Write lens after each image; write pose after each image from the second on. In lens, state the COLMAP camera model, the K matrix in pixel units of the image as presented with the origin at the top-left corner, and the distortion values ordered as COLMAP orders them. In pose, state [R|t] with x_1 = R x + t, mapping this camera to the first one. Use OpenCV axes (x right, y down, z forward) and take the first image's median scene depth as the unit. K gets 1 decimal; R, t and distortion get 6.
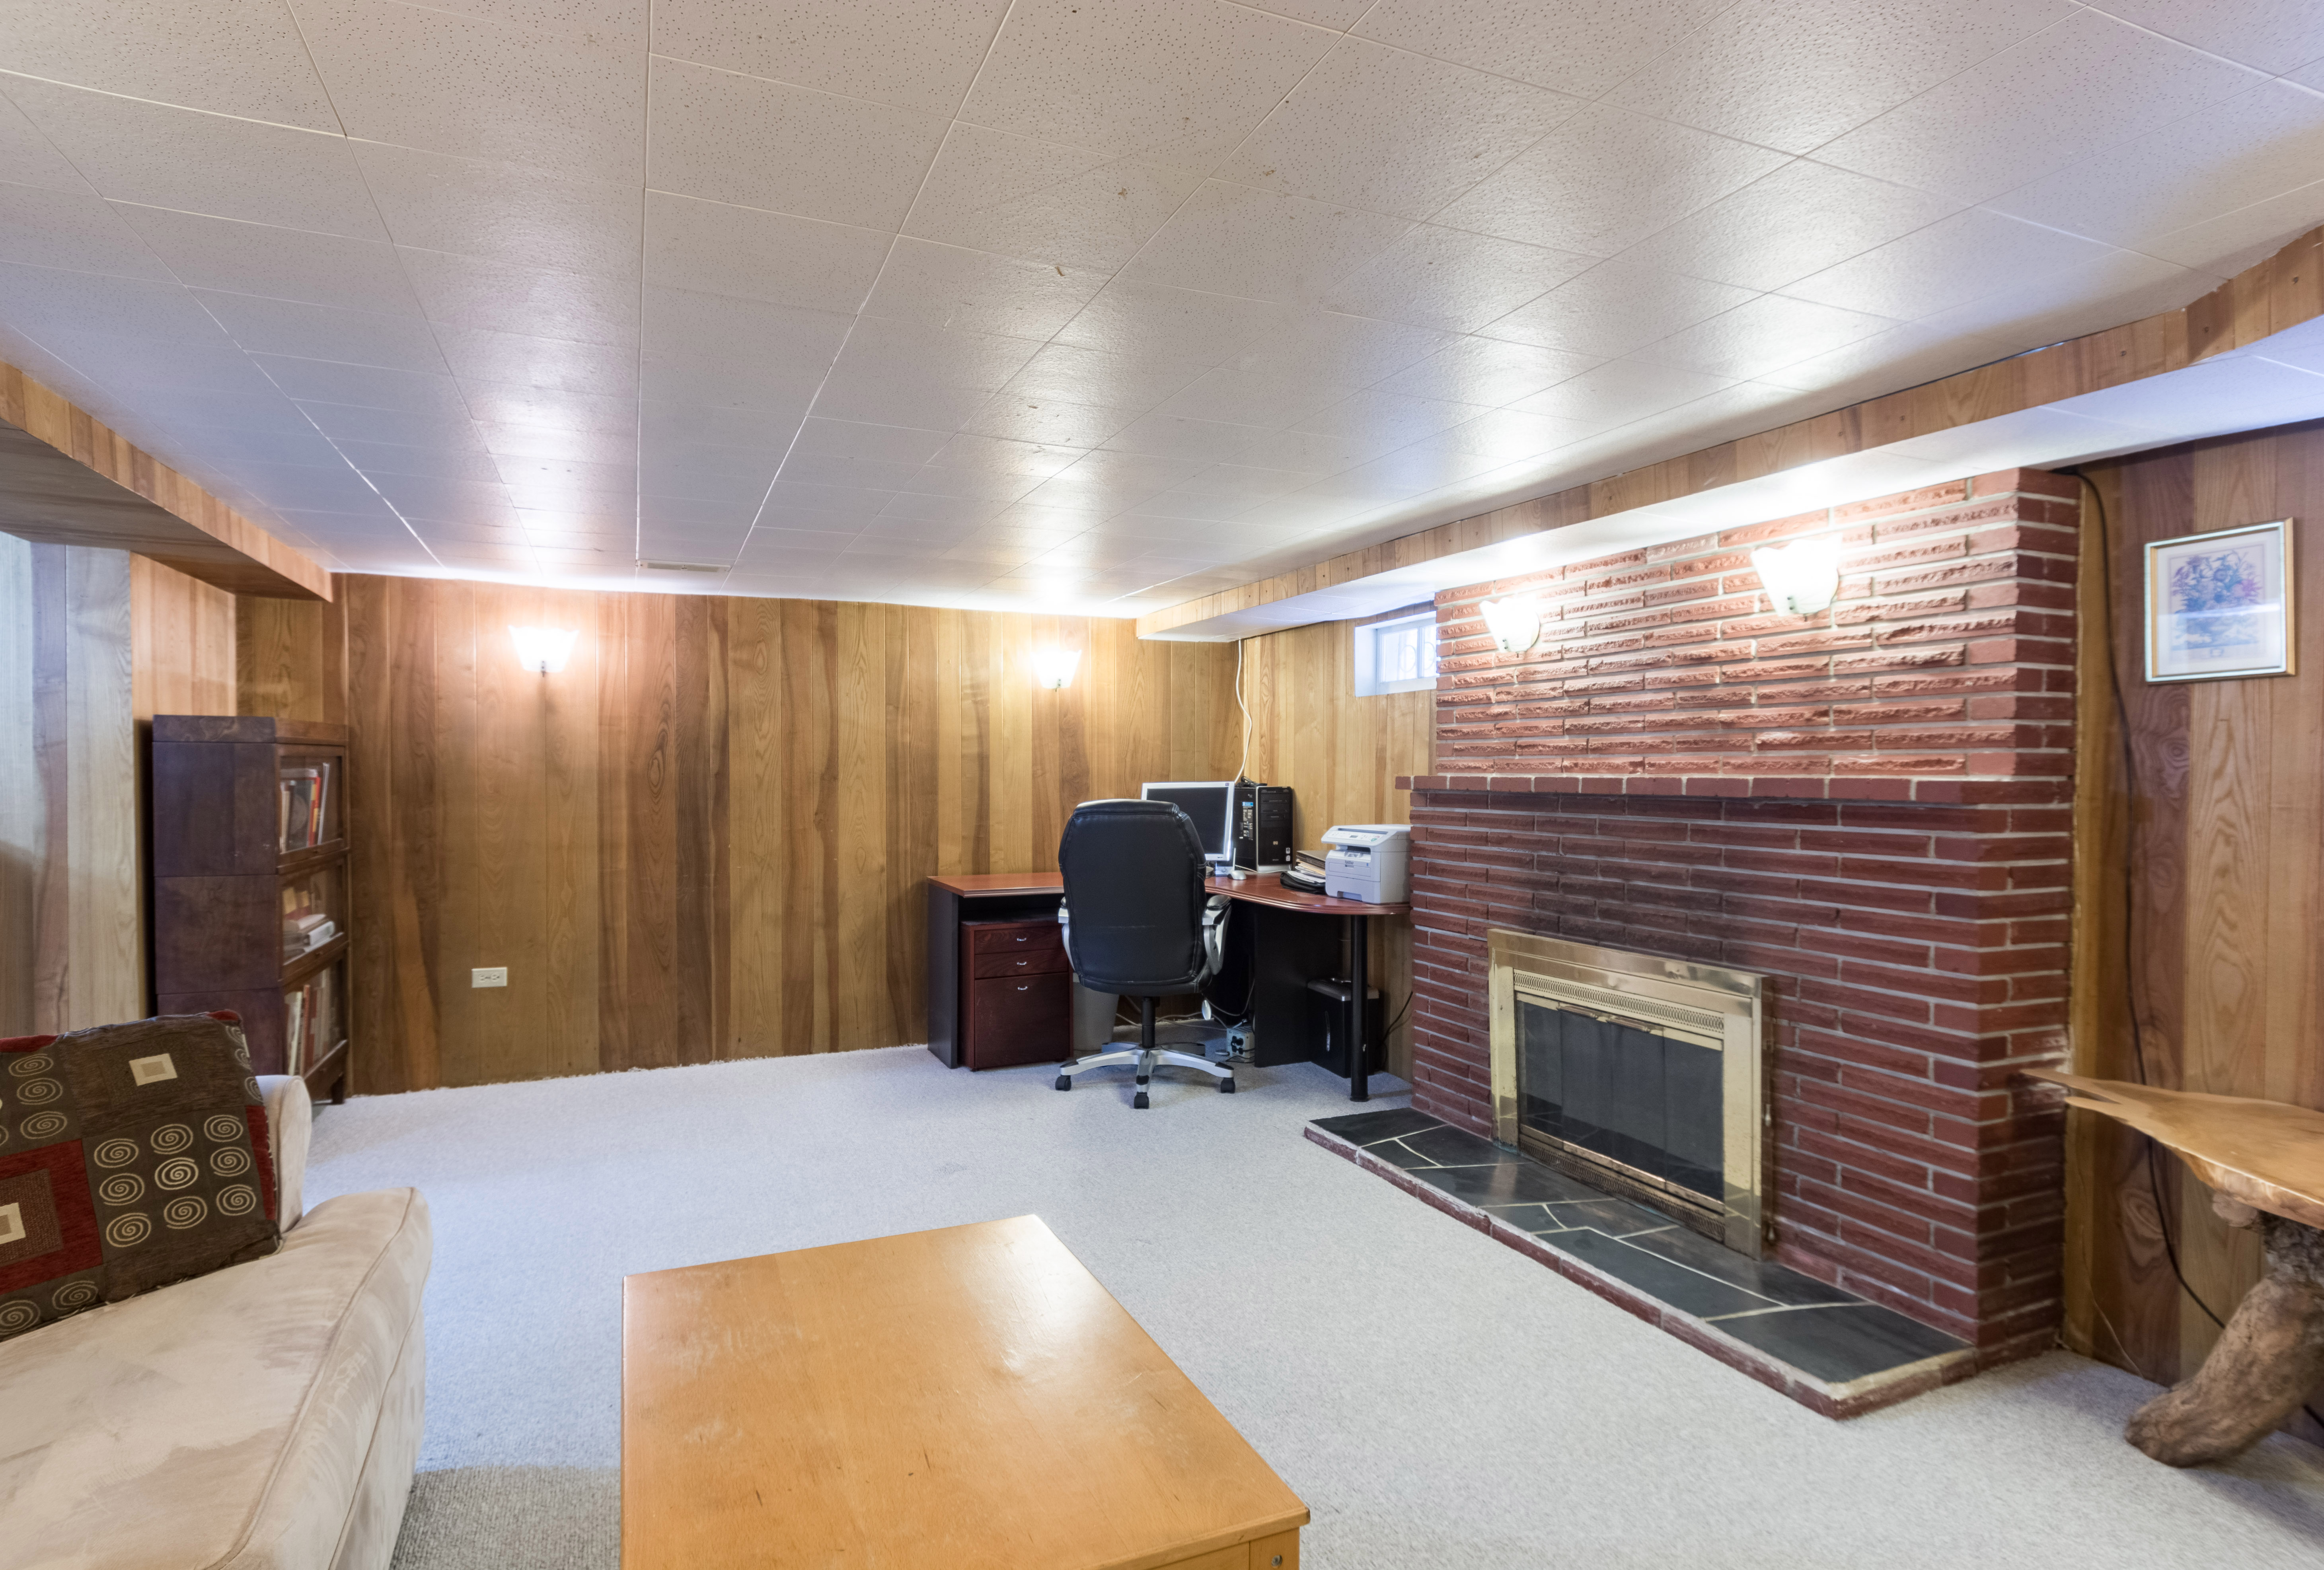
lens RADIAL K [[1228.7, 0, 1162.0], [0, 1228.7, 785.0], [0, 0, 1]] dist [0.002595, -0.000021]
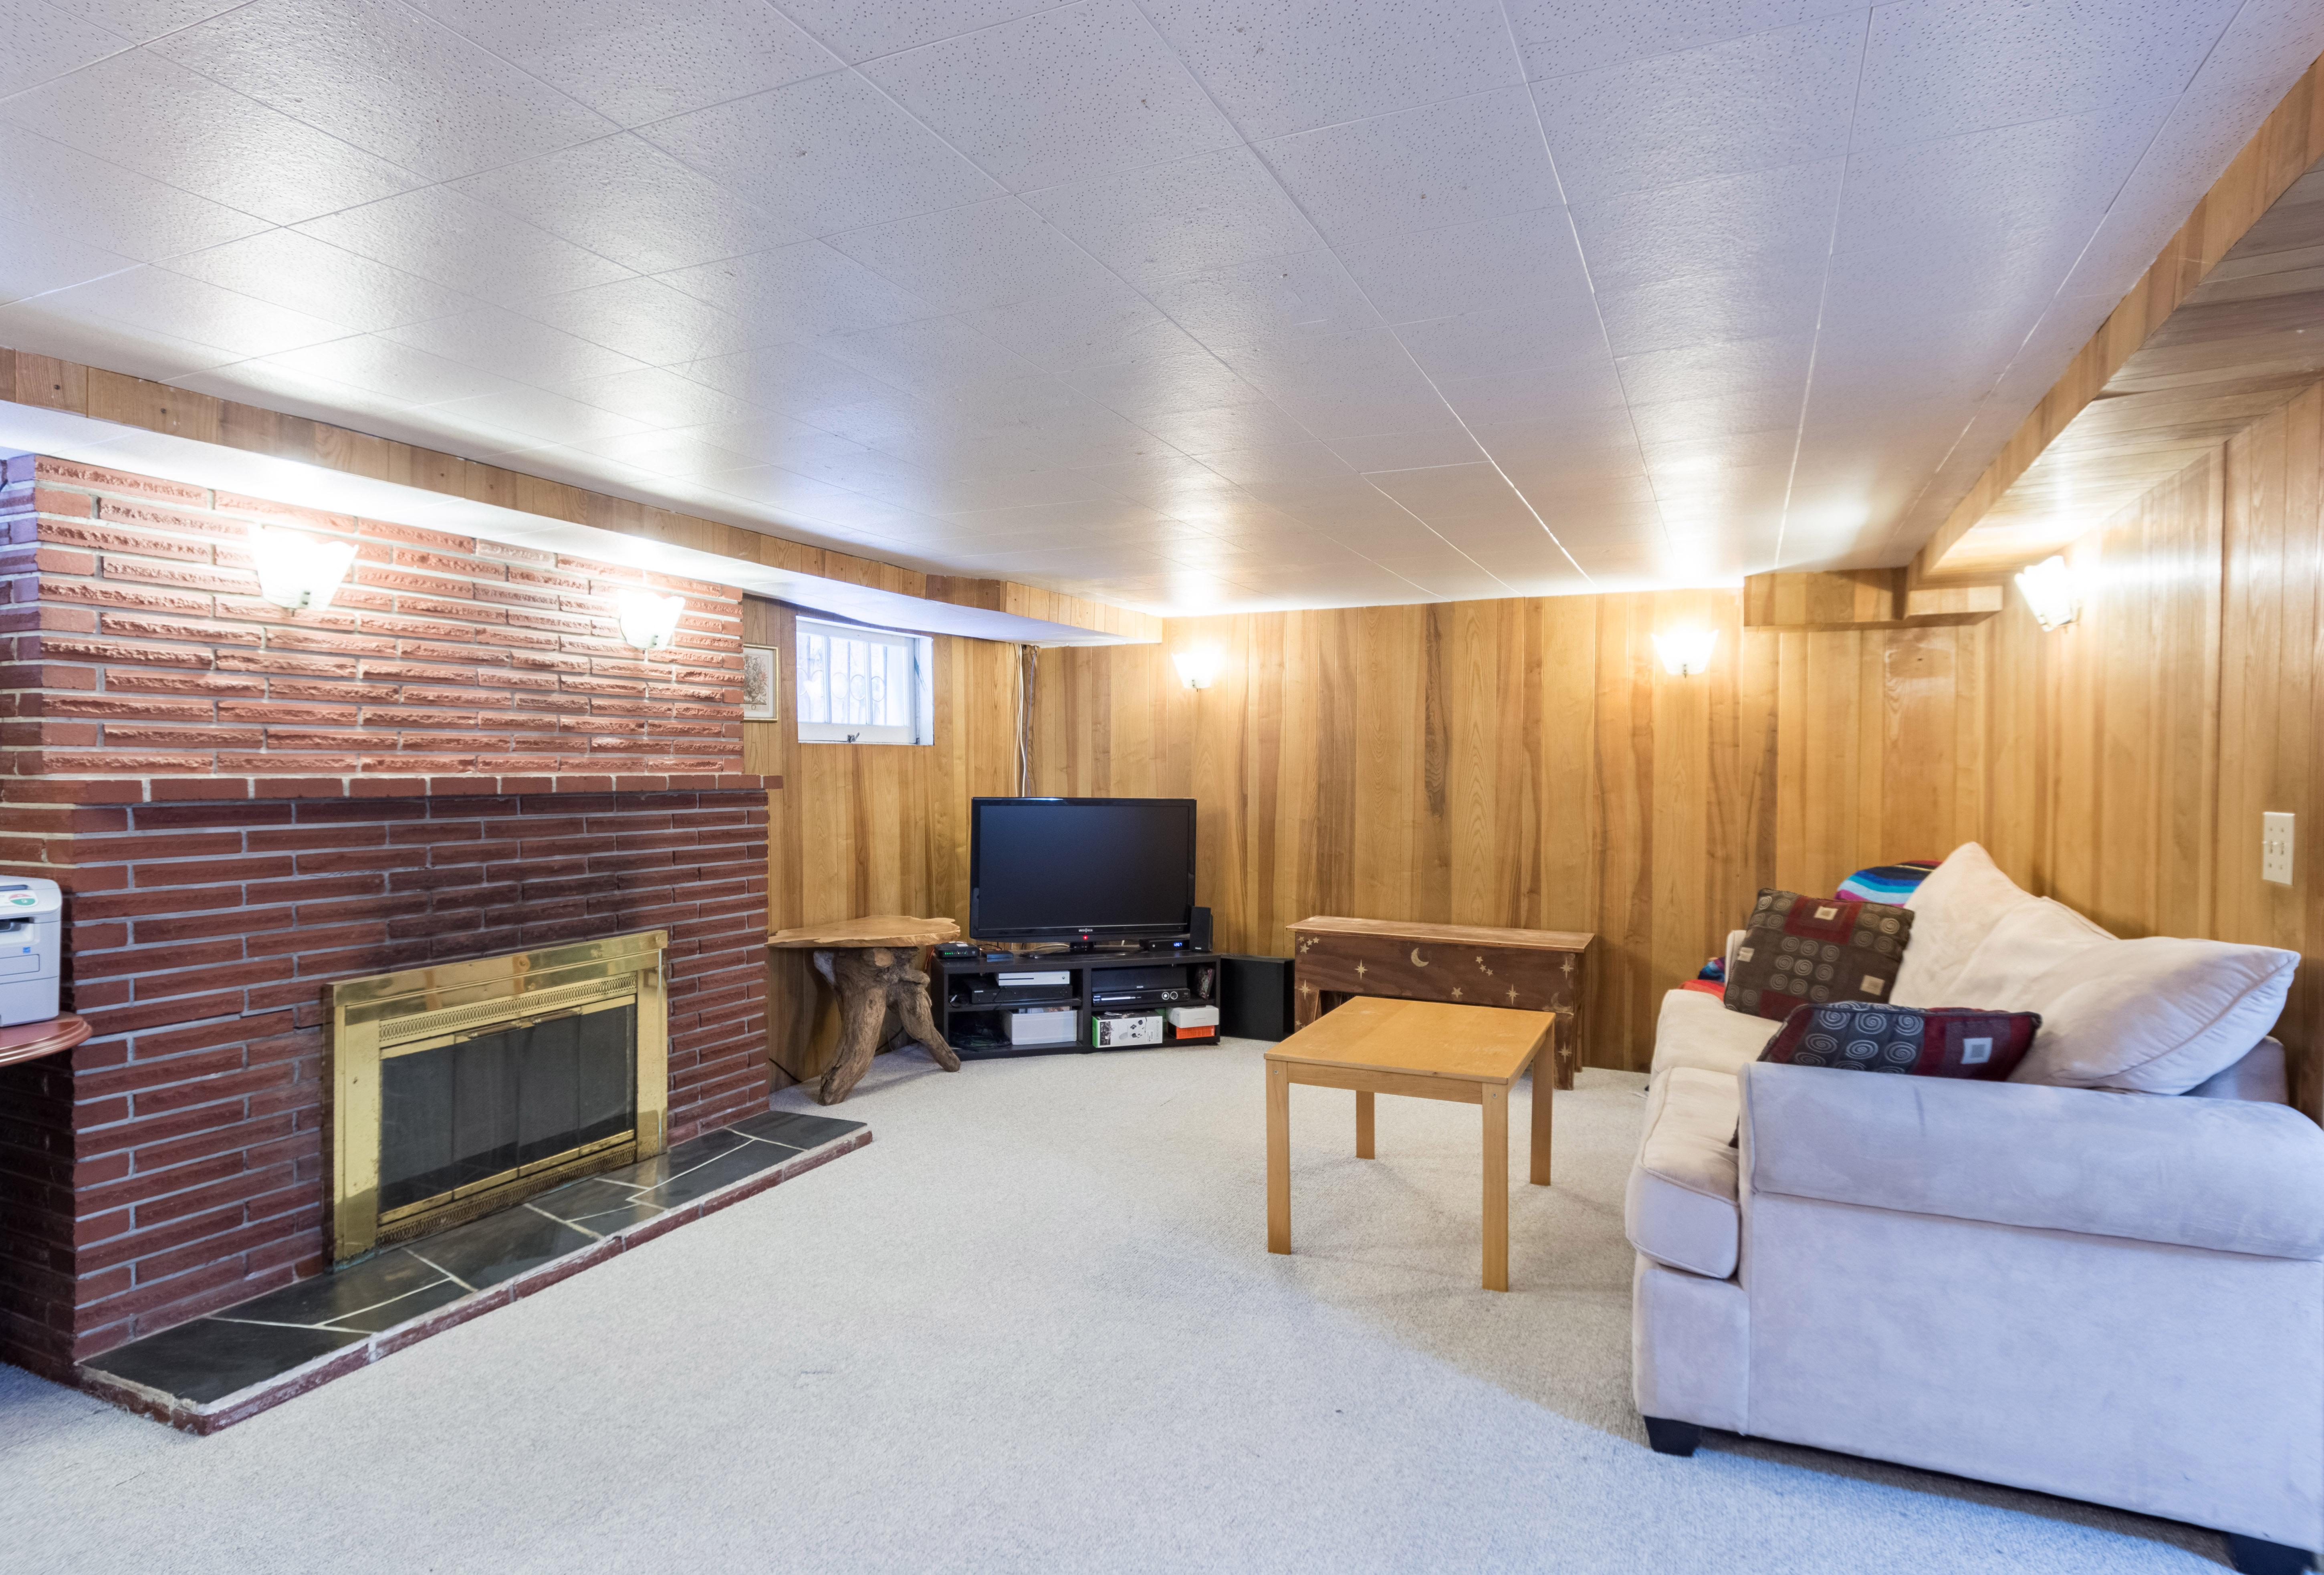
lens RADIAL K [[1228.8, 0, 1162.0], [0, 1228.8, 787.5], [0, 0, 1]] dist [0.002595, -0.000021]
pose [[-0.669543, -0.014625, 0.742629, -0.702612], [0.005529, 0.999680, 0.024673, -0.018752], [-0.742753, 0.020626, -0.669248, 1.277809]]
